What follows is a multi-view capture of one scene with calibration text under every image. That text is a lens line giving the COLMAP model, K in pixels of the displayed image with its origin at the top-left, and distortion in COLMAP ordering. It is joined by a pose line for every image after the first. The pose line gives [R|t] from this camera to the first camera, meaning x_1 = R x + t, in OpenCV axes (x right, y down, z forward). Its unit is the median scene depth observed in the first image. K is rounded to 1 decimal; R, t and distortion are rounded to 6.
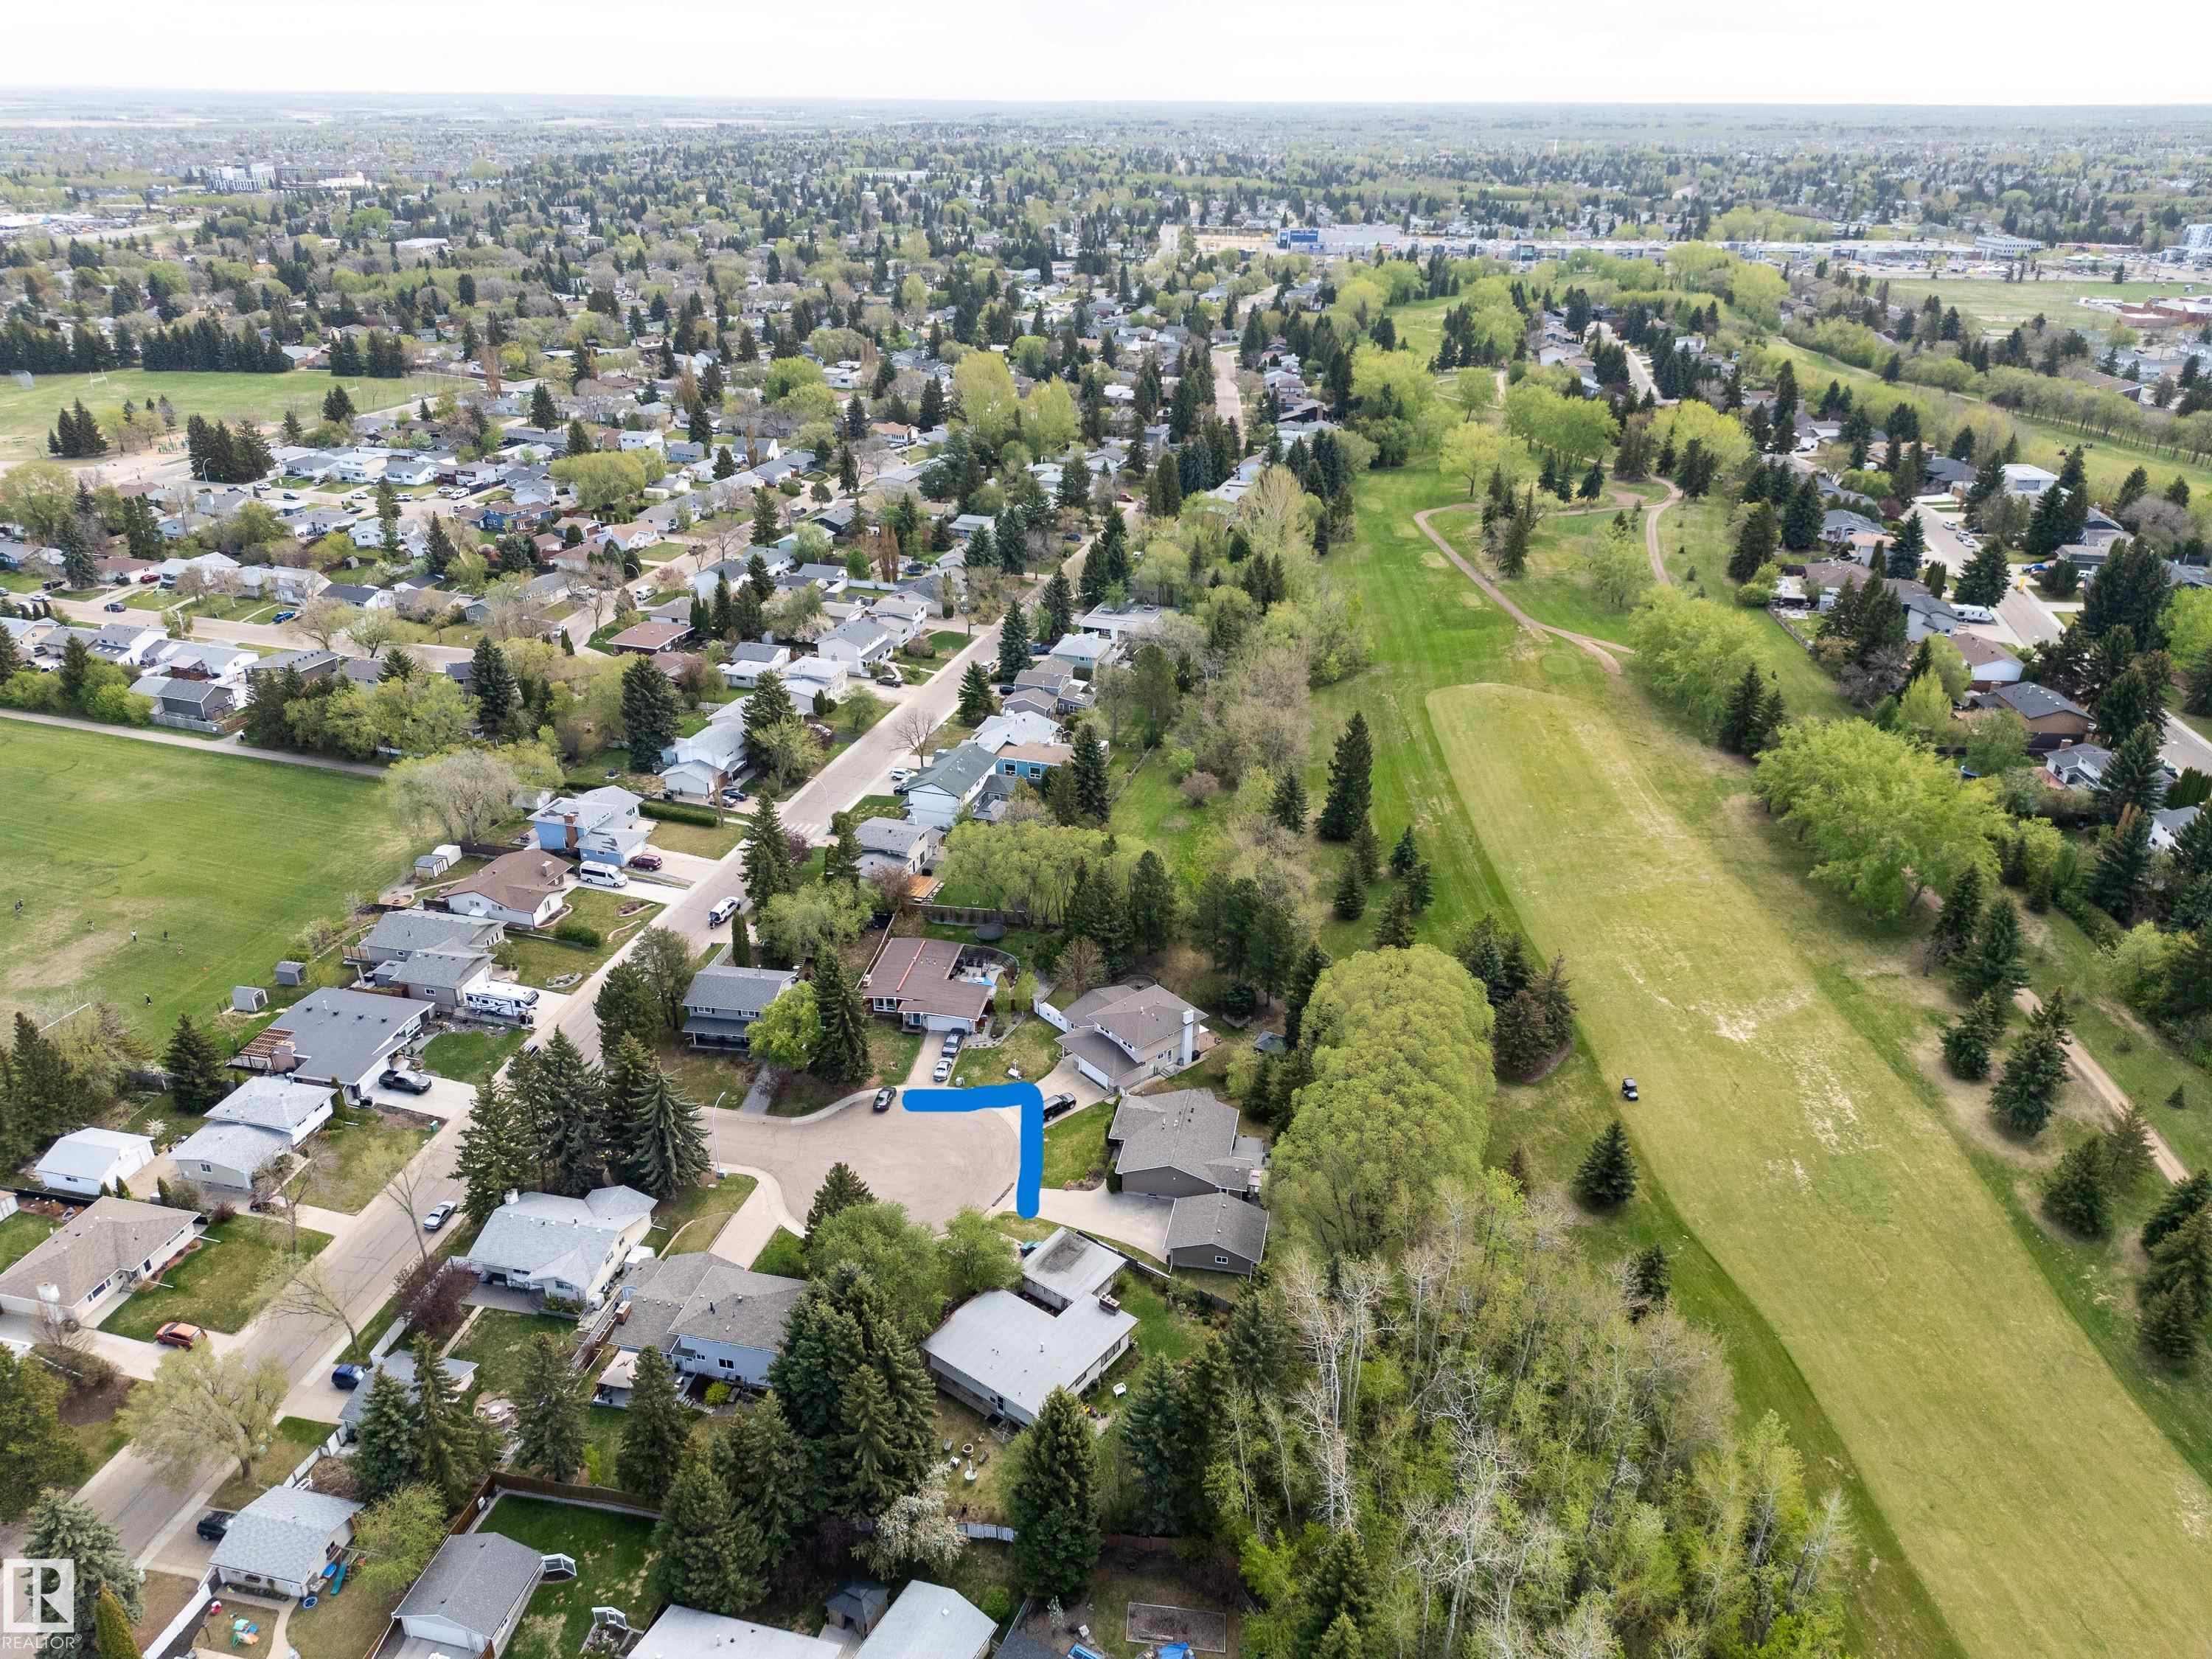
lens RADIAL K [[1555.6, 0, 1110.5], [0, 1555.6, 820.5], [0, 0, 1]] dist [0.057343, -0.044048]
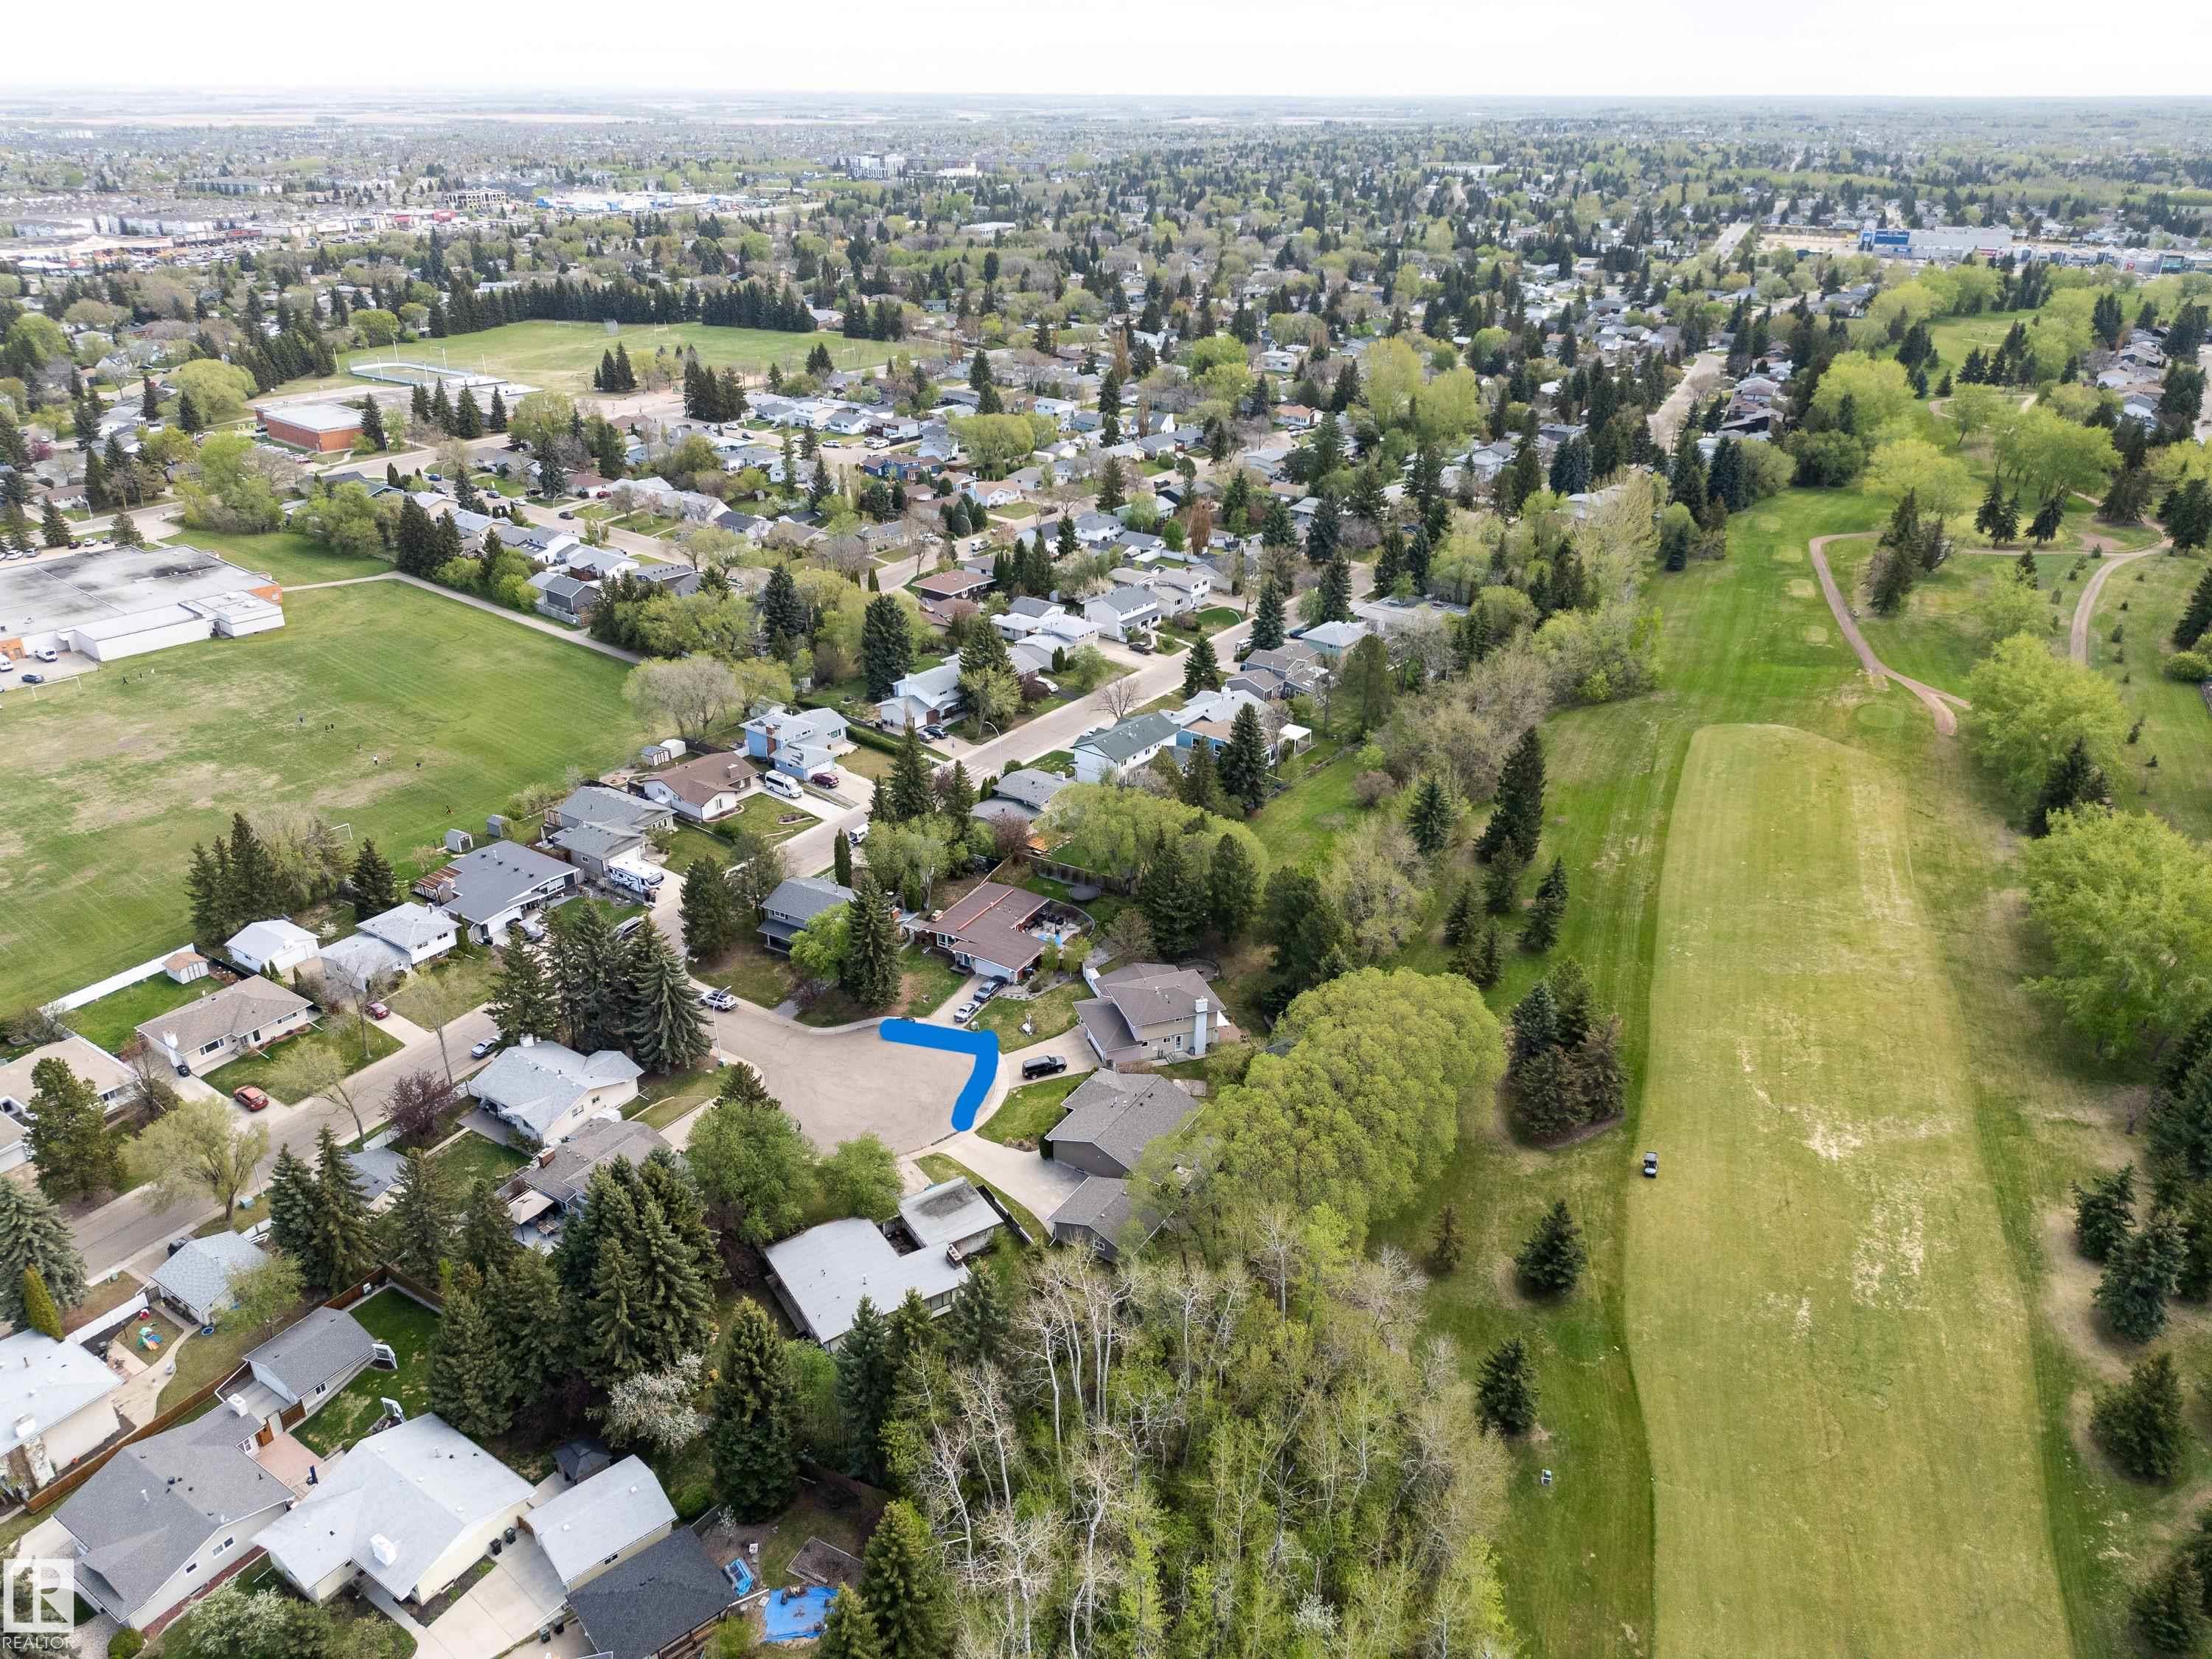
lens RADIAL K [[1555.6, 0, 1112.3], [0, 1555.6, 823.4], [0, 0, 1]] dist [0.057343, -0.044048]
pose [[0.935359, 0.149720, -0.320449, 0.185556], [-0.149047, 0.988467, 0.026777, -0.001382], [0.320762, 0.022716, 0.946887, 0.046035]]
